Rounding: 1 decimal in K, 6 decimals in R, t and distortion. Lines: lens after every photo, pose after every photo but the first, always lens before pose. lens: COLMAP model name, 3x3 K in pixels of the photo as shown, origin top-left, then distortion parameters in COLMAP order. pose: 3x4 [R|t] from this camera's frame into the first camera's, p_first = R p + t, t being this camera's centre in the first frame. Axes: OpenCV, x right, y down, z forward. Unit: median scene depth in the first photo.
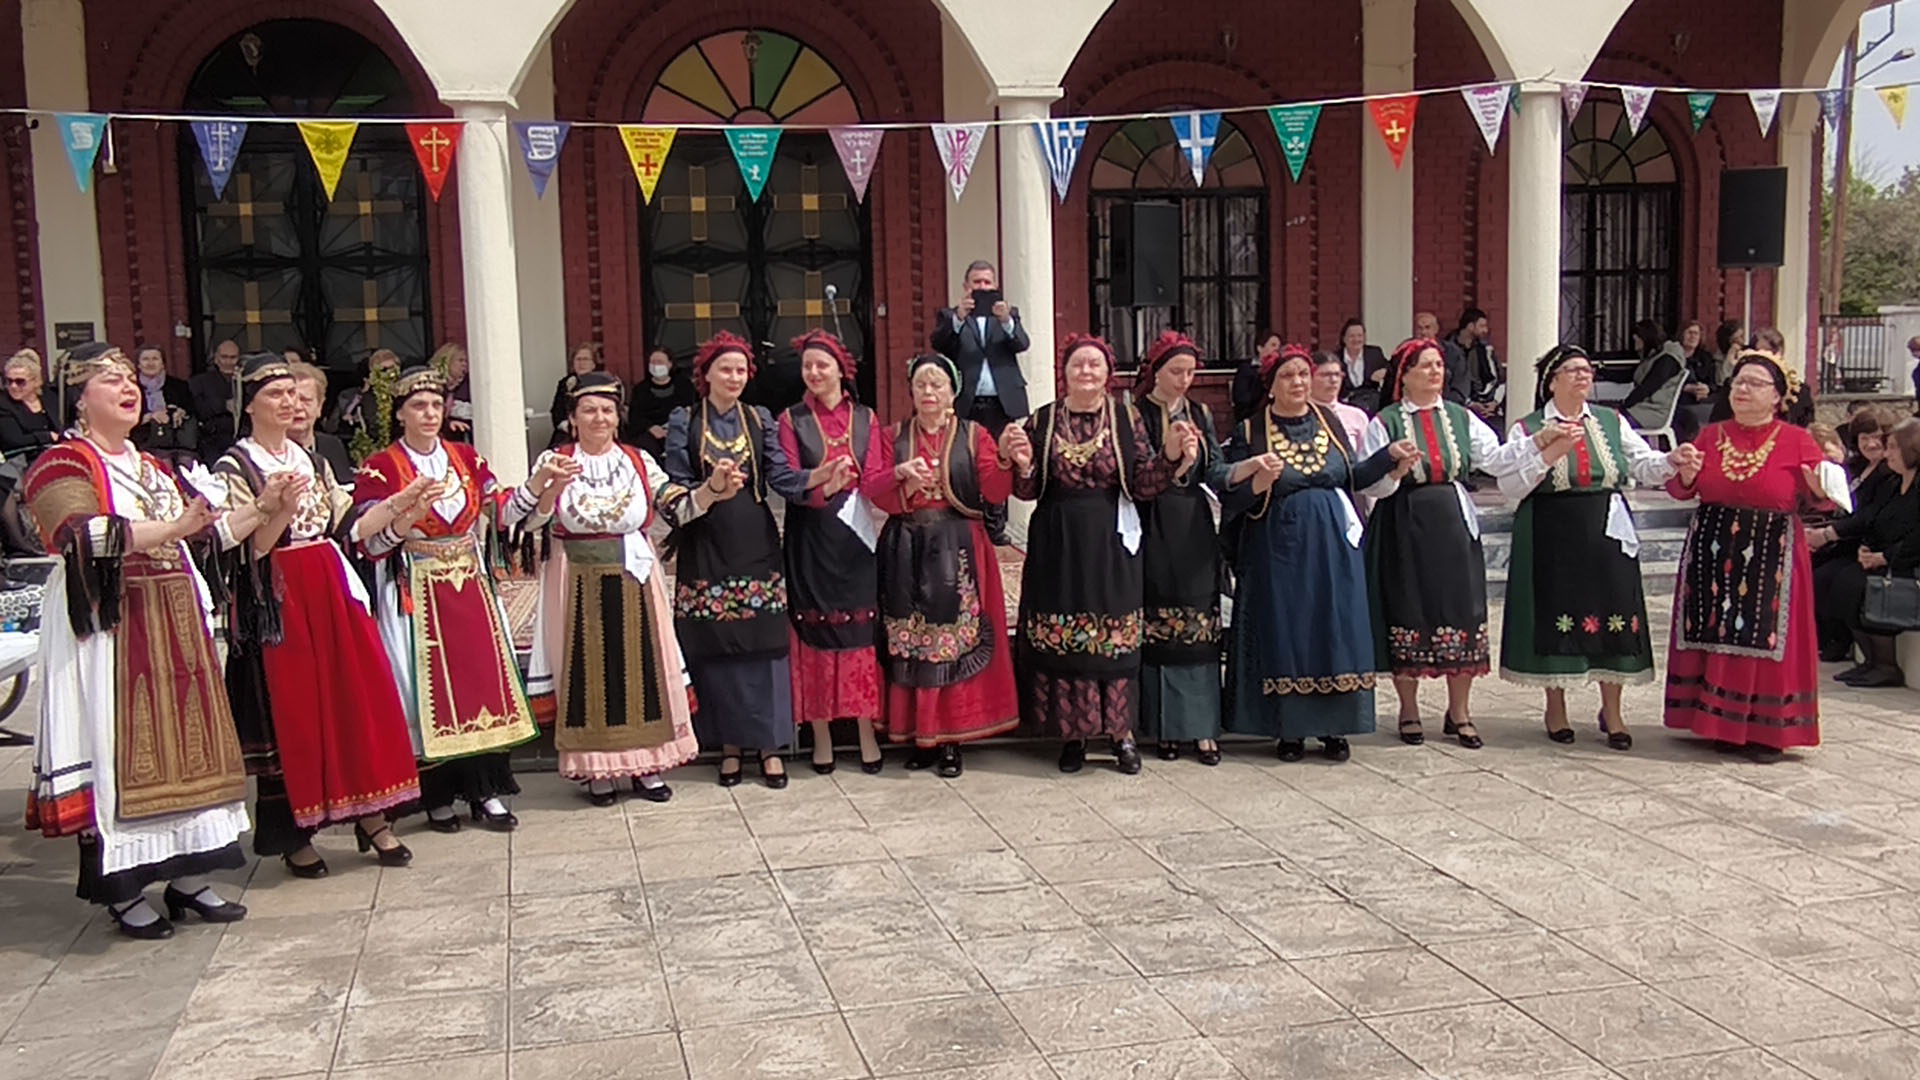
lens RADIAL K [[1721.9, 0, 956.9], [0, 1721.9, 506.6], [0, 0, 1]] dist [-0.008575, 0.023141]
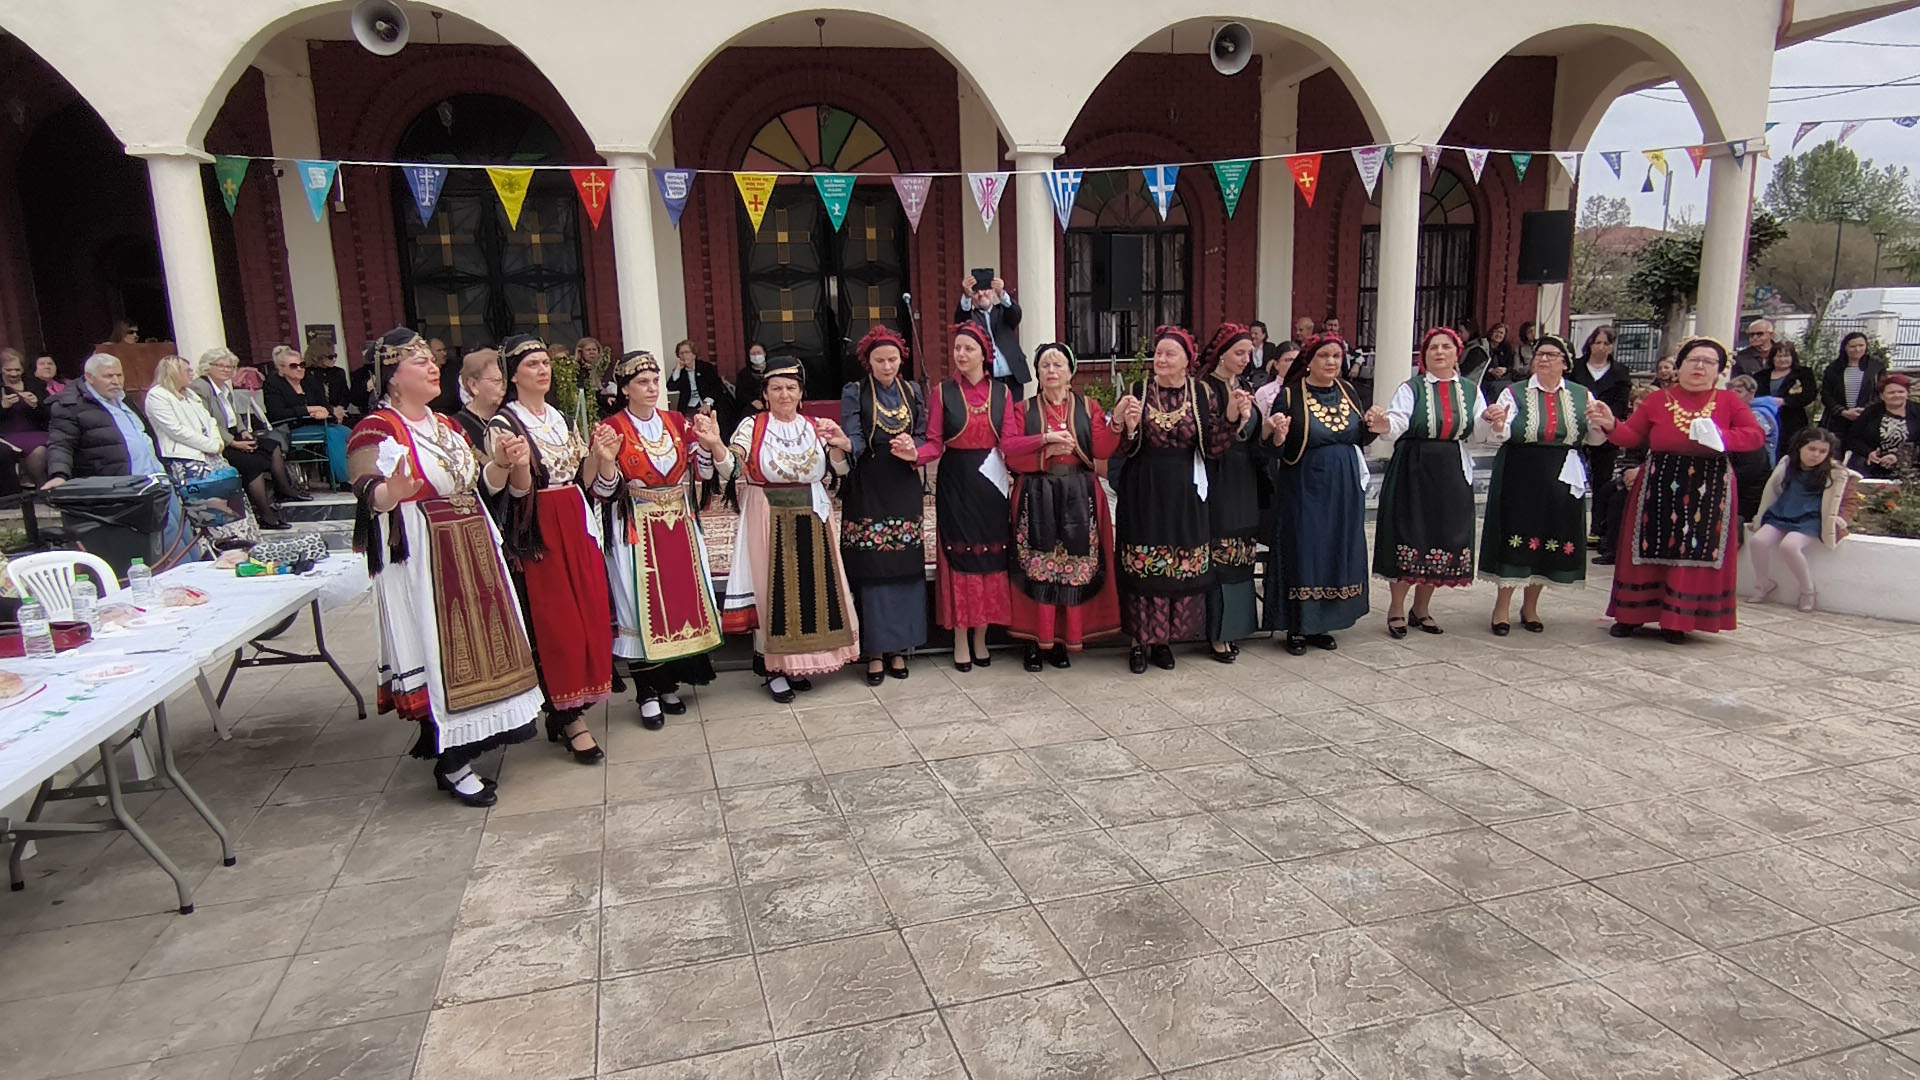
lens RADIAL K [[1110.5, 0, 960.0], [0, 1110.5, 540.0], [0, 0, 1]] dist [0.000185, 0.000163]
pose [[0.998908, -0.010148, 0.045599, -0.121796], [0.006499, 0.996816, 0.079469, -0.010973], [-0.046260, -0.079086, 0.995794, 0.222360]]
